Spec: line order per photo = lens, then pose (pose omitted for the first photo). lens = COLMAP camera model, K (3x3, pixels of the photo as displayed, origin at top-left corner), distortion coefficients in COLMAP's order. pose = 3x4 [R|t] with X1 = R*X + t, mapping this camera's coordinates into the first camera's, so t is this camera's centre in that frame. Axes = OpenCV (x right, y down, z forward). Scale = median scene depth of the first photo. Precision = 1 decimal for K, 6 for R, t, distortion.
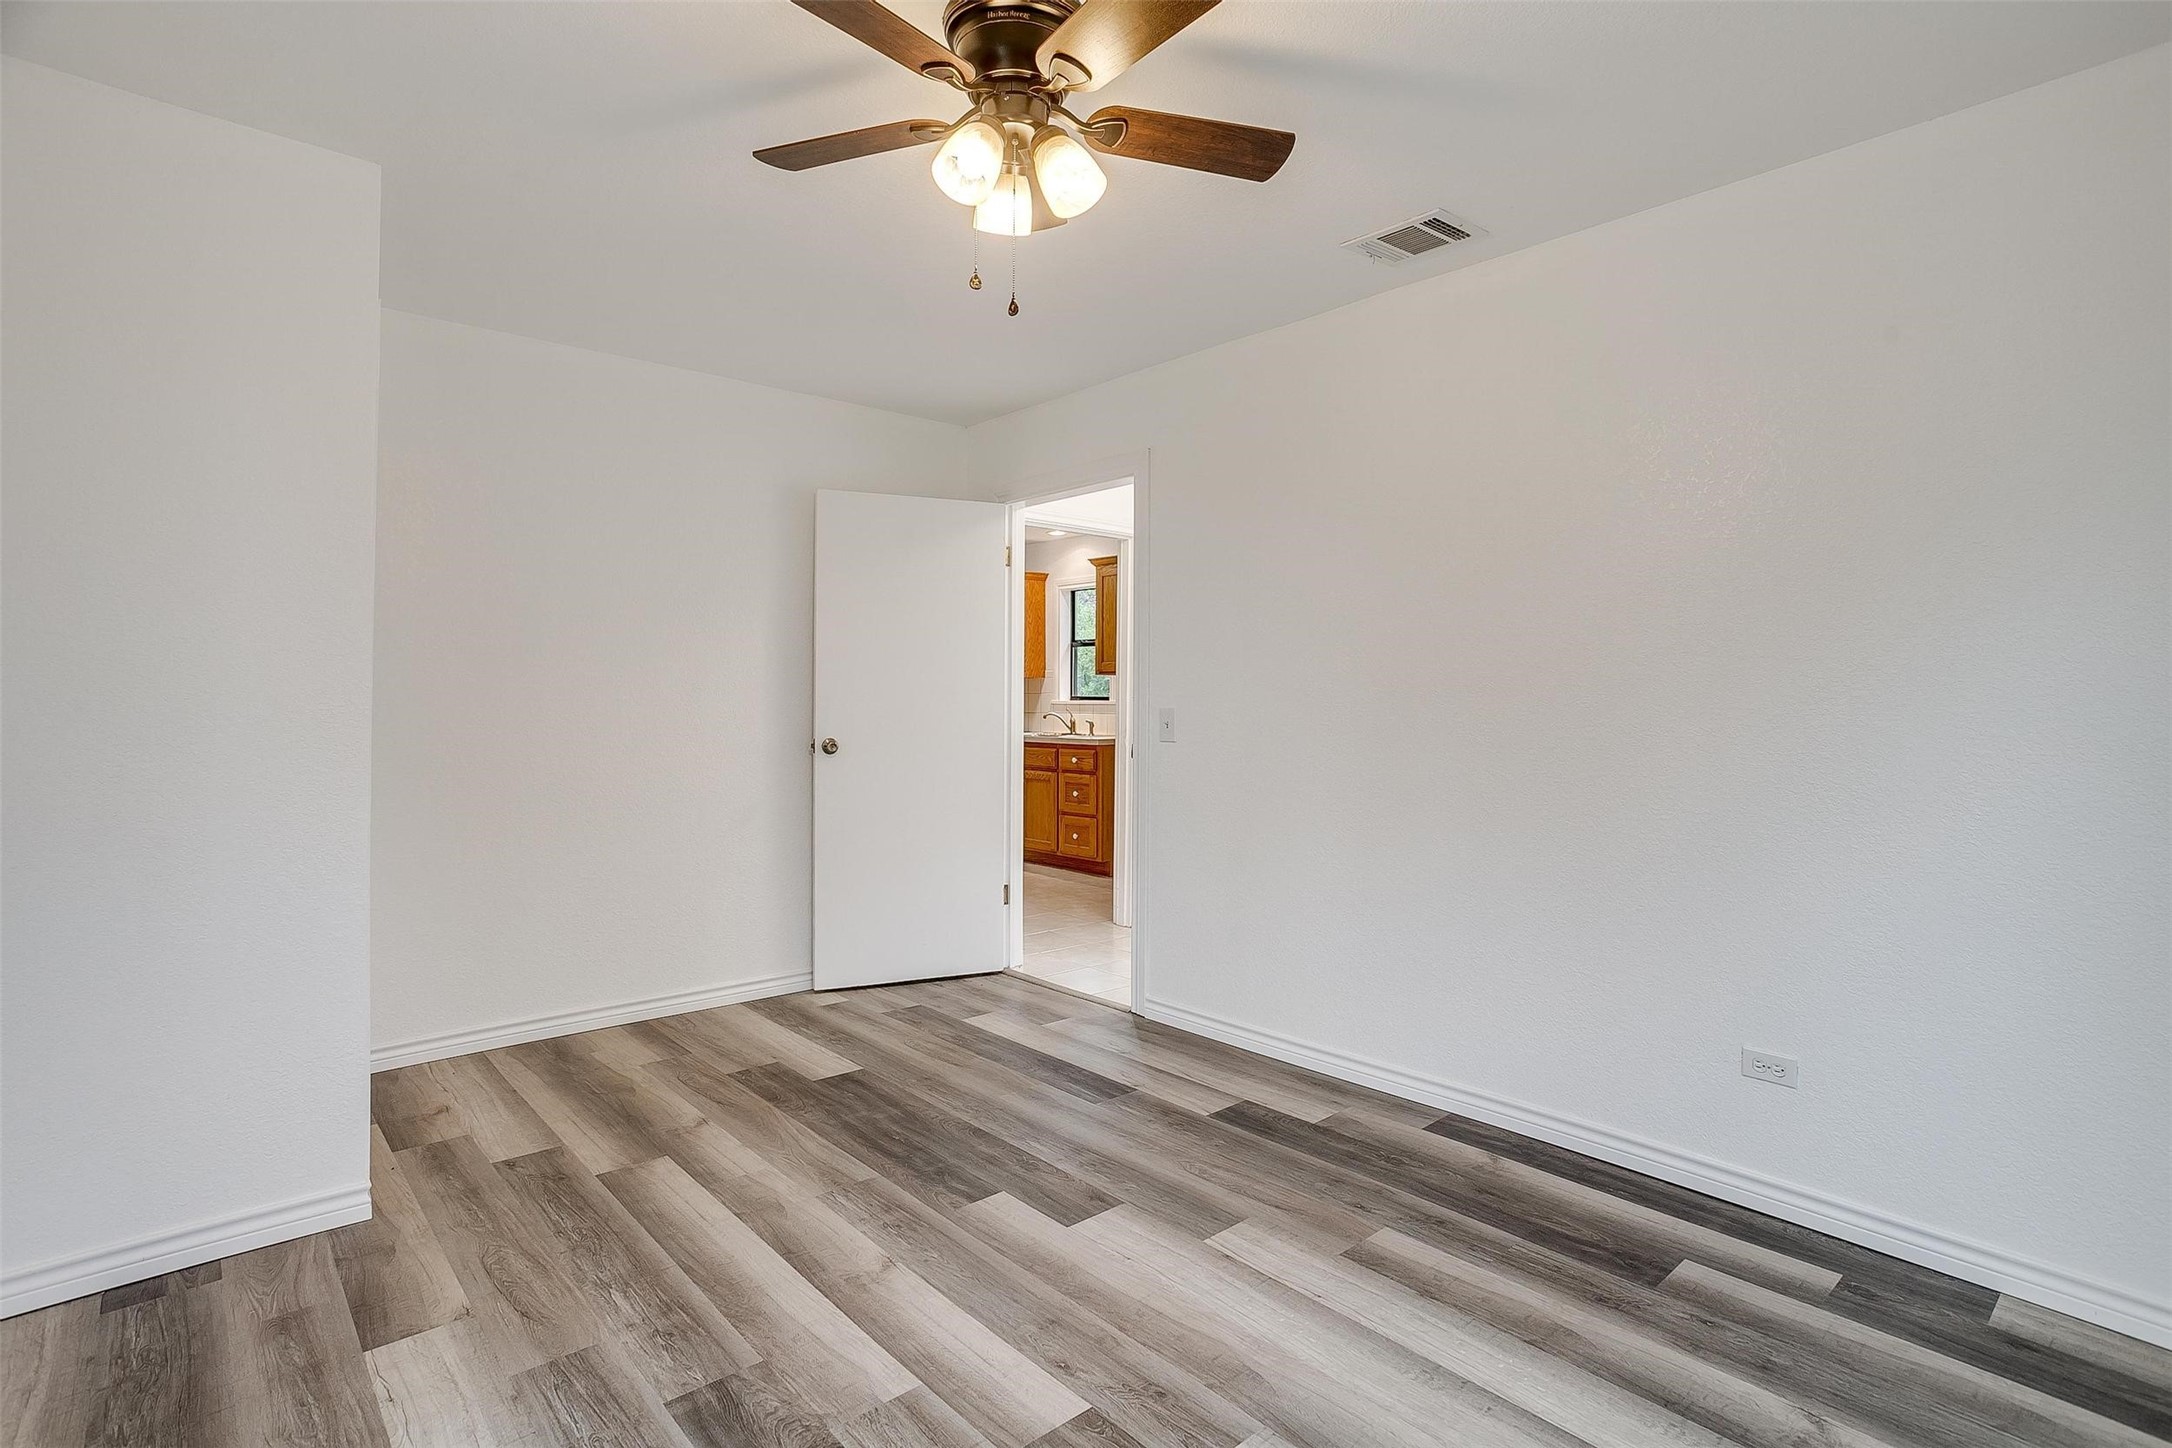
lens RADIAL K [[1061.2, 0, 1086.5], [0, 1061.2, 716.5], [0, 0, 1]] dist [-0.057336, 0.031390]
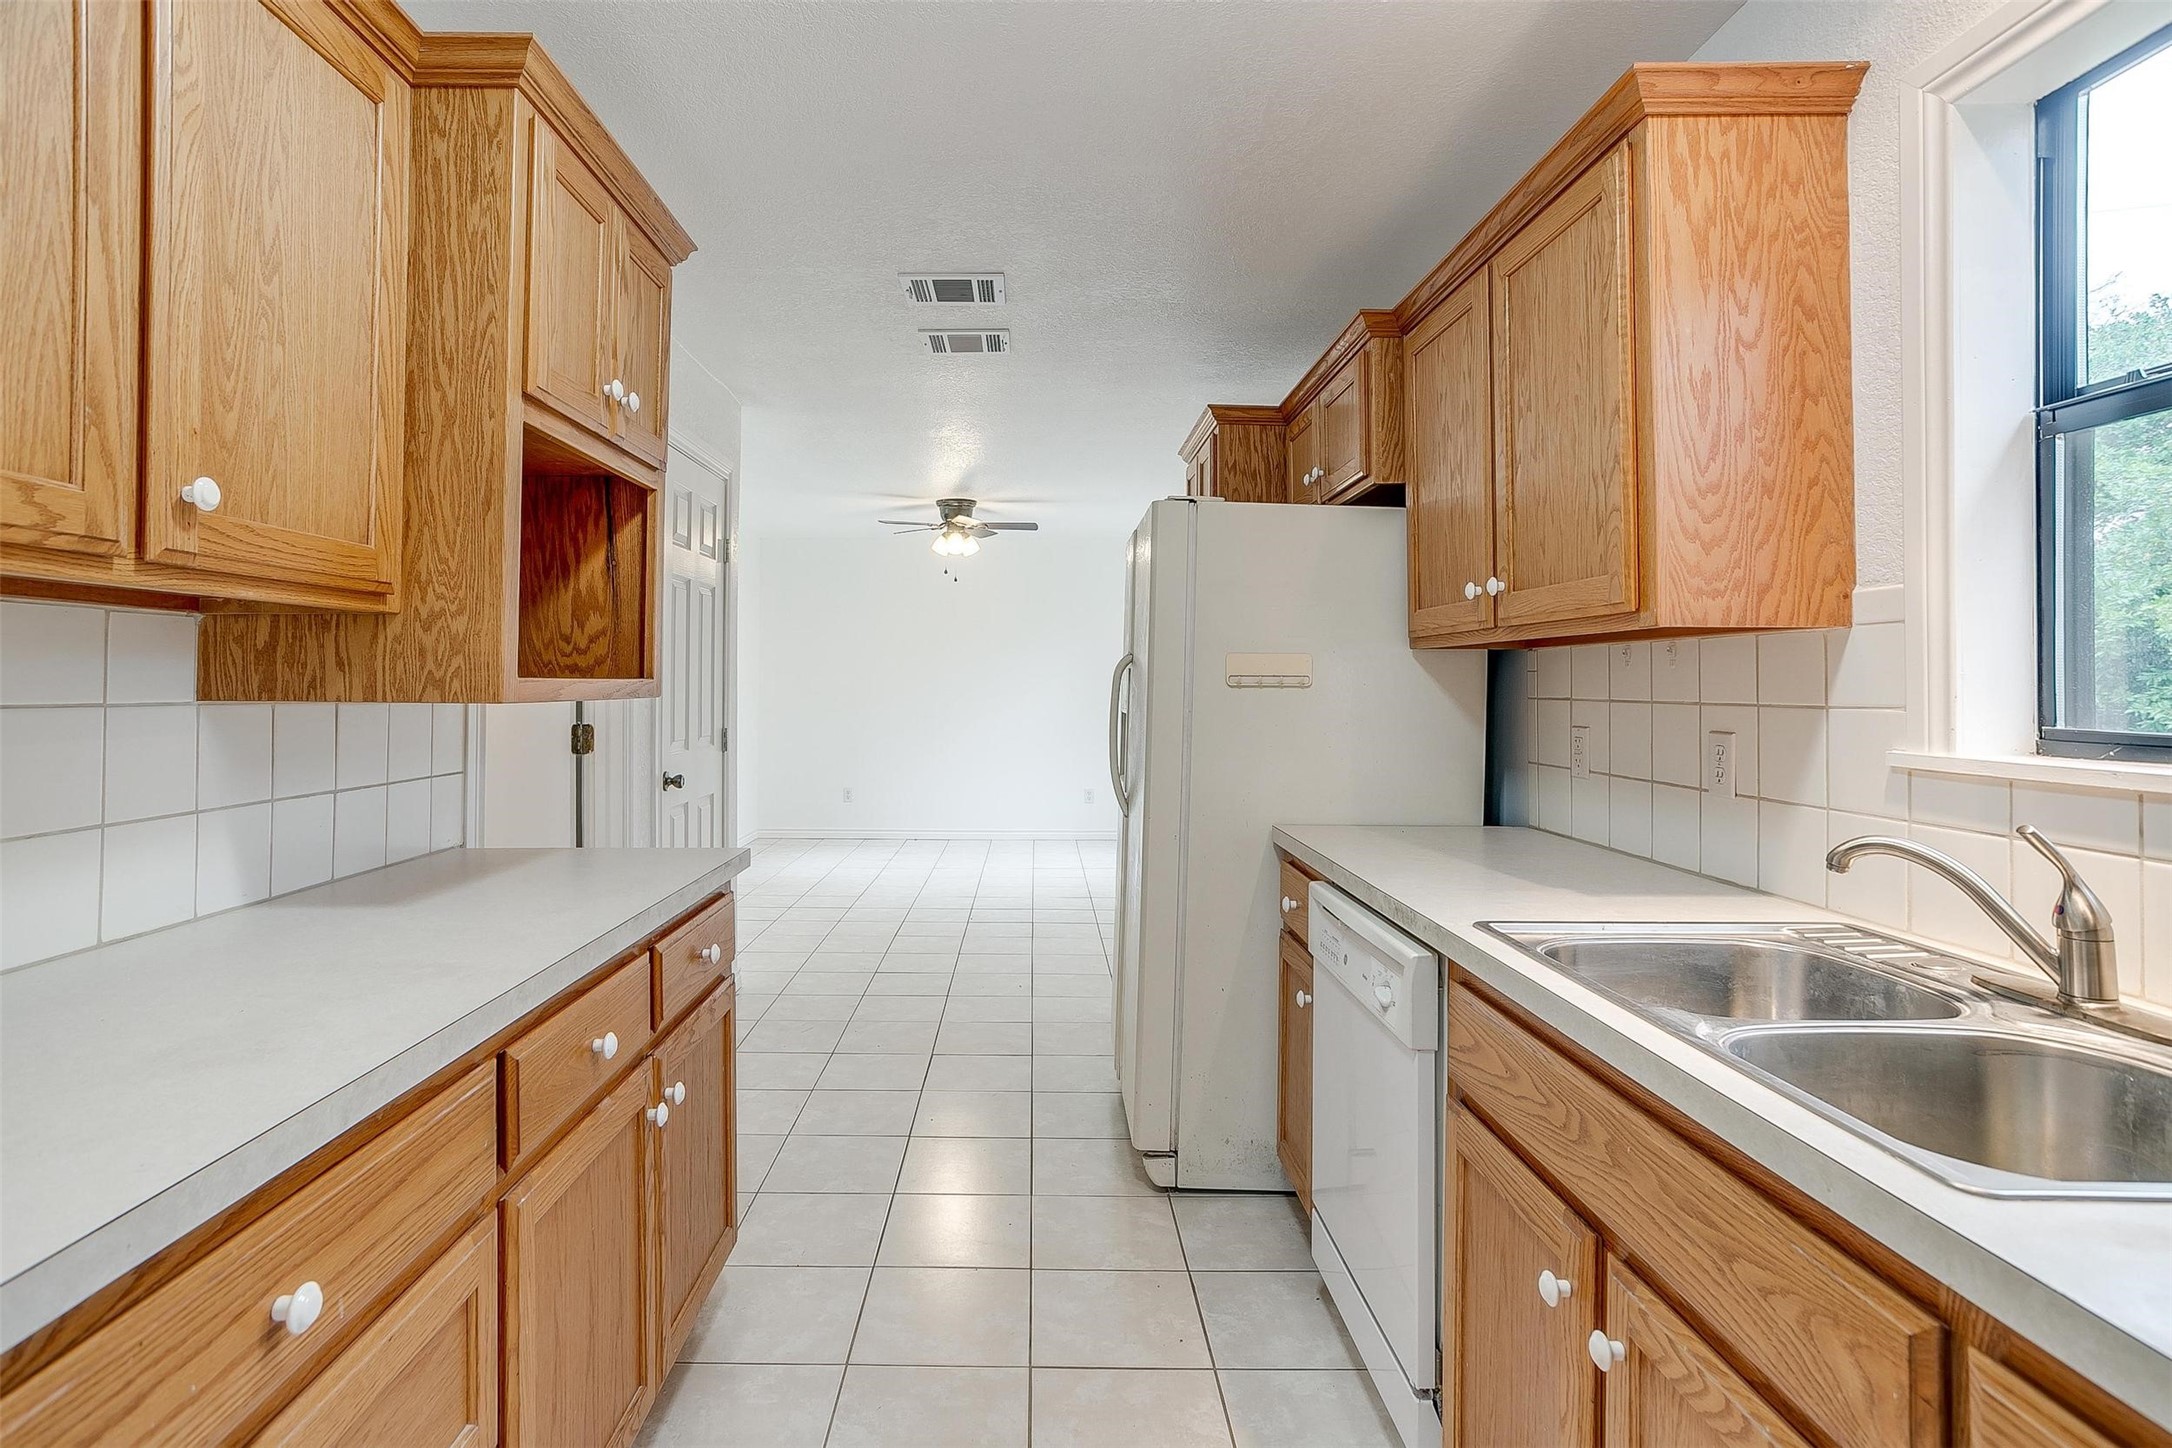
lens RADIAL K [[1079.5, 0, 1033.7], [0, 1079.5, 676.6], [0, 0, 1]] dist [-0.041200, 0.022918]
pose [[0.739999, -0.006289, -0.672579, -0.020735], [-0.012824, 0.999643, -0.023456, -0.022083], [0.672486, 0.025983, 0.739654, 0.798996]]
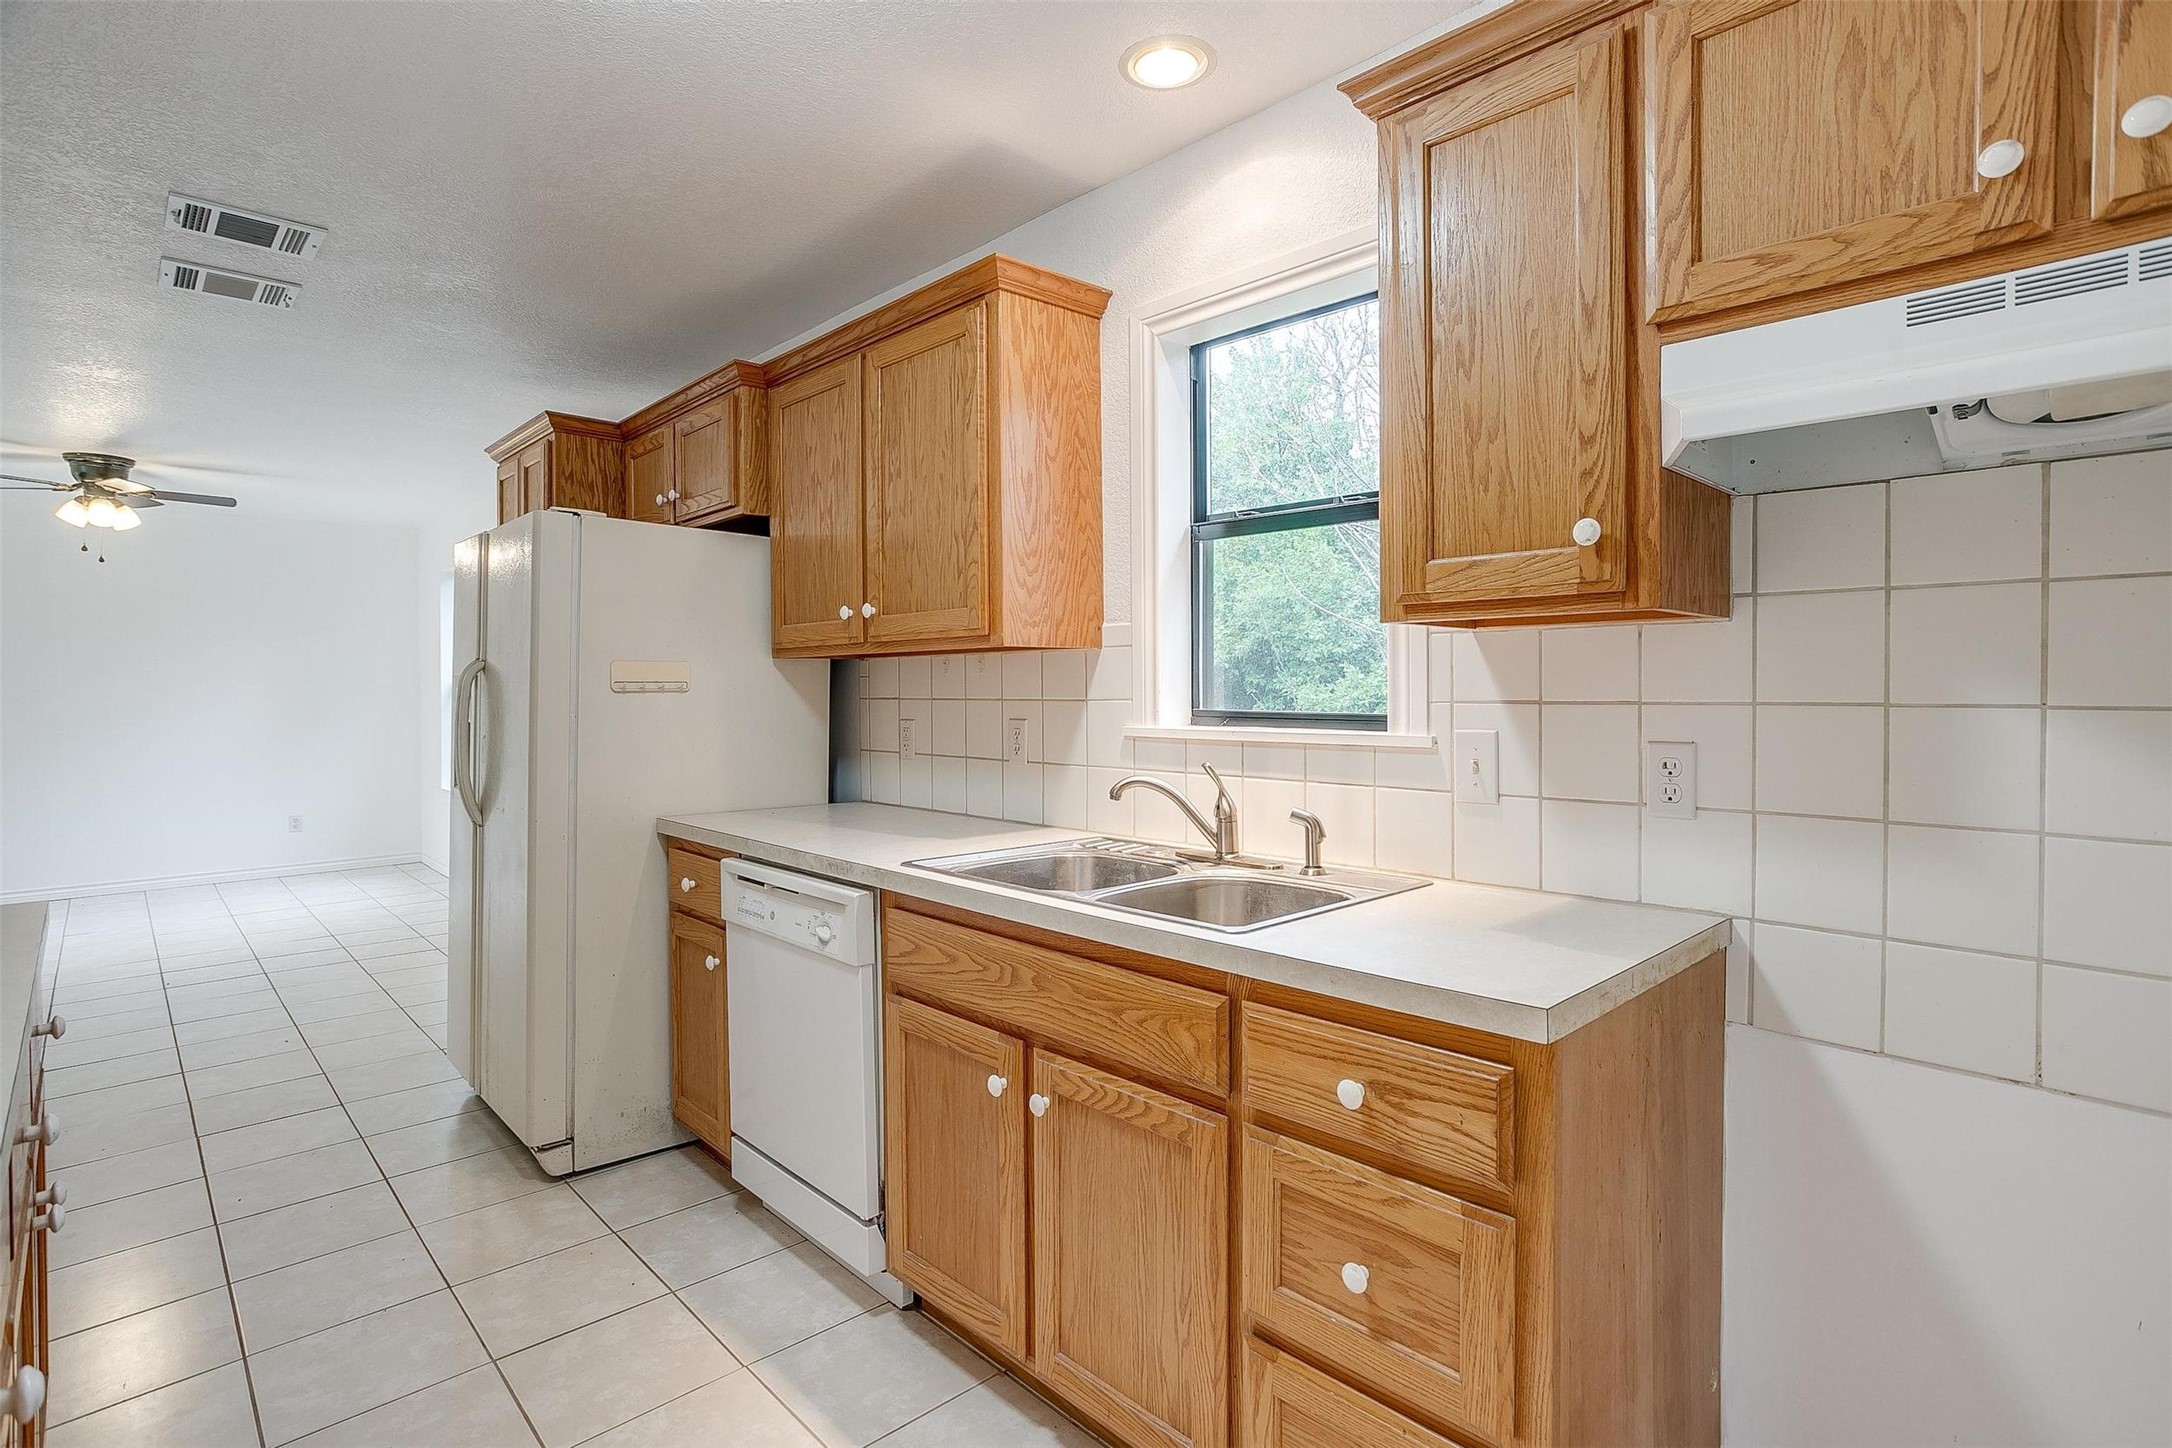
lens RADIAL K [[1061.2, 0, 1086.5], [0, 1061.2, 716.5], [0, 0, 1]] dist [-0.057336, 0.031390]
pose [[0.999750, -0.009814, 0.020091, -0.051842], [0.009673, 0.999928, 0.007098, -0.020333], [-0.020159, -0.006902, 0.999773, 0.738199]]
